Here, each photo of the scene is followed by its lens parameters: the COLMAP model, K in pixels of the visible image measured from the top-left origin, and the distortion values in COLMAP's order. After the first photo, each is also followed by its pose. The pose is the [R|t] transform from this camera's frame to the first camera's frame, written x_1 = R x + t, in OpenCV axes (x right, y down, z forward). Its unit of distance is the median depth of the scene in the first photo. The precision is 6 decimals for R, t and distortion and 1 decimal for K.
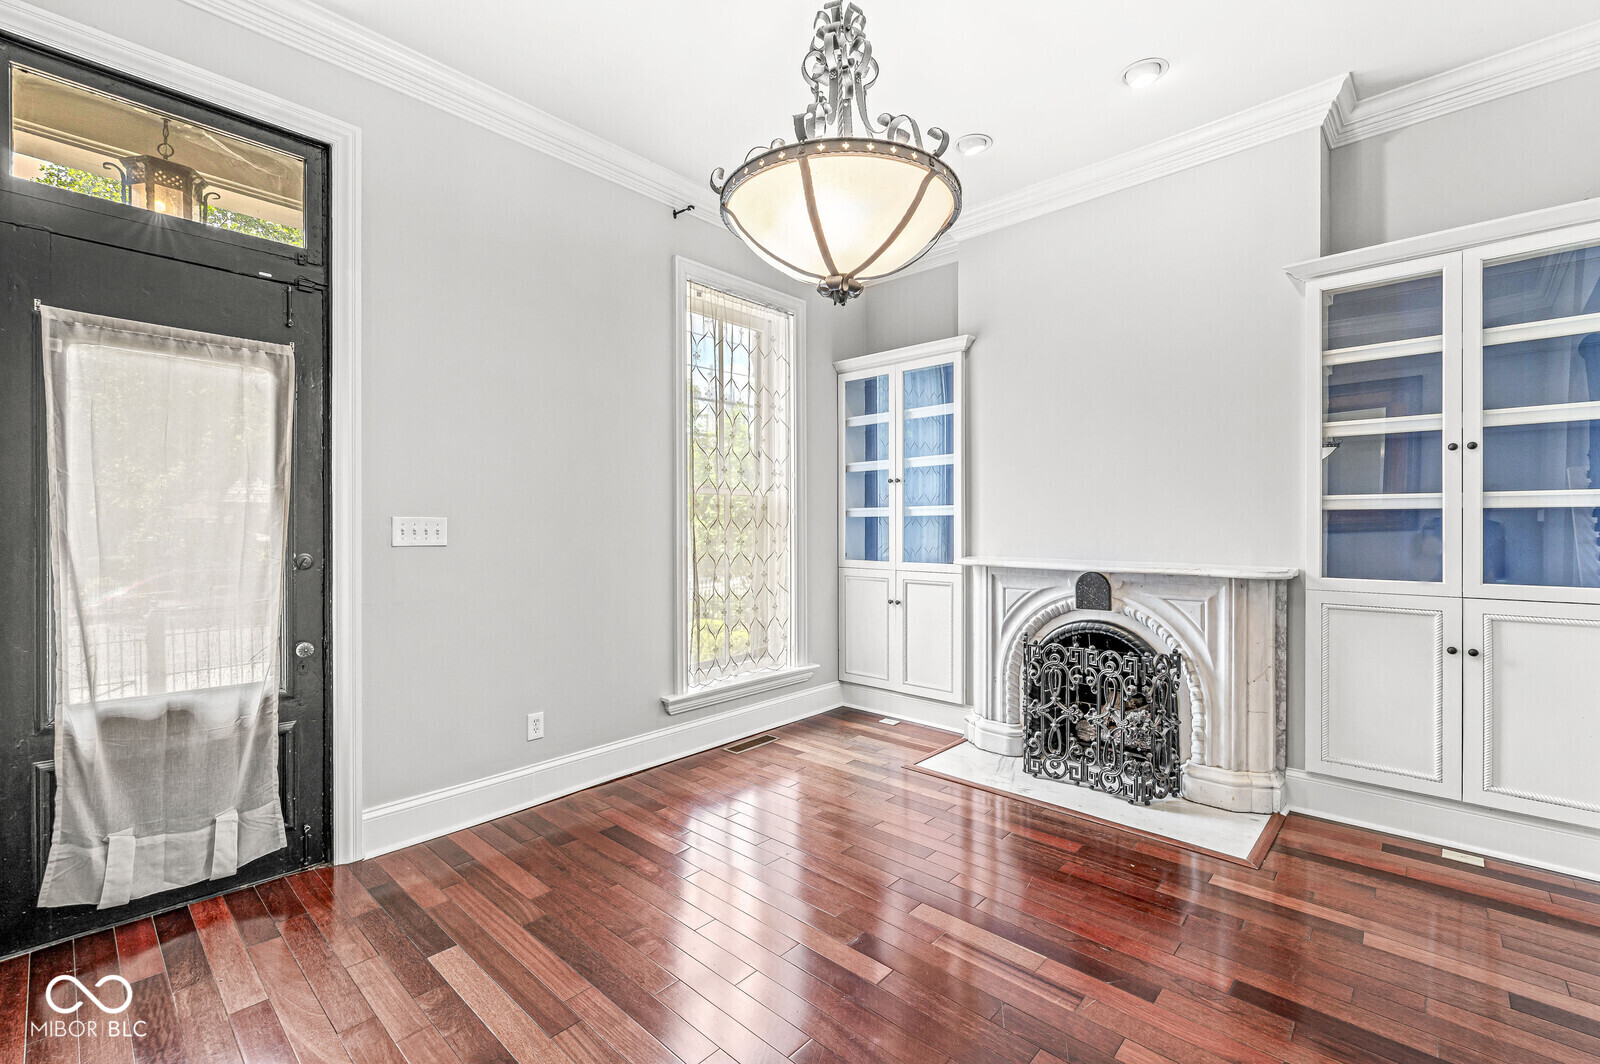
lens RADIAL K [[685.6, 0, 799.8], [0, 685.6, 526.6], [0, 0, 1]] dist [-0.000585, -0.000365]
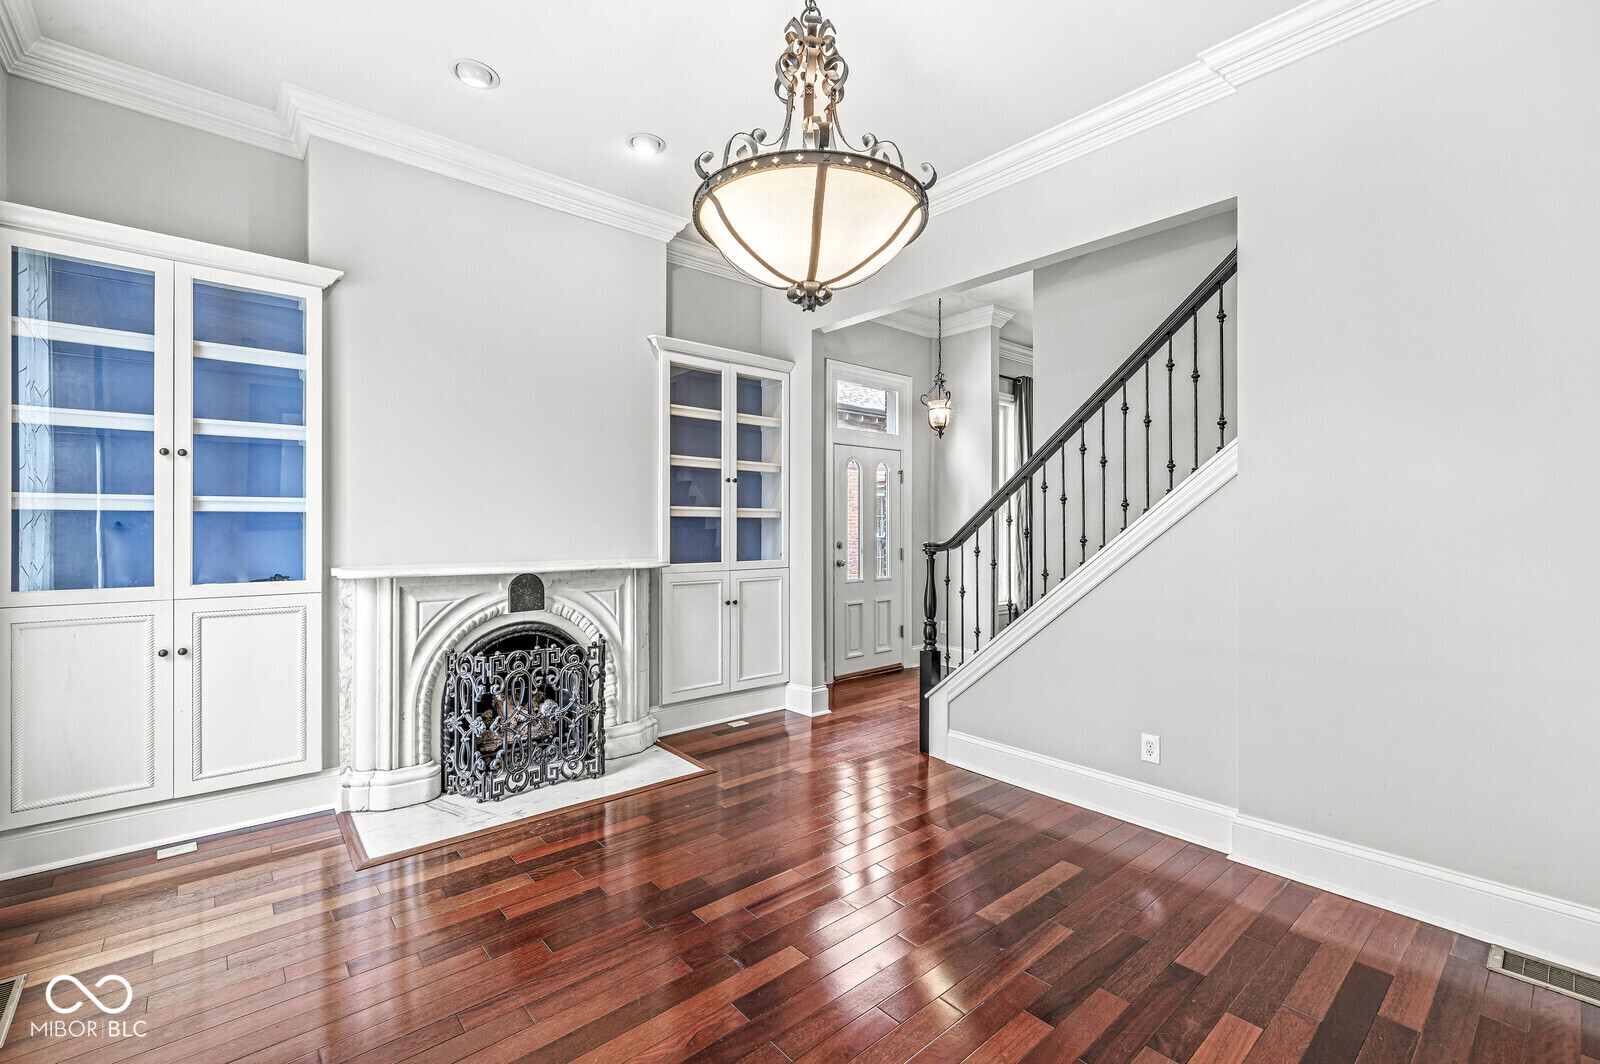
lens RADIAL K [[685.6, 0, 801.9], [0, 685.6, 530.0], [0, 0, 1]] dist [-0.000585, -0.000365]
pose [[0.106690, -0.000044, 0.994292, -0.545041], [0.000602, 1.000000, -0.000020, 0.003307], [-0.994292, 0.000601, 0.106690, 0.515159]]
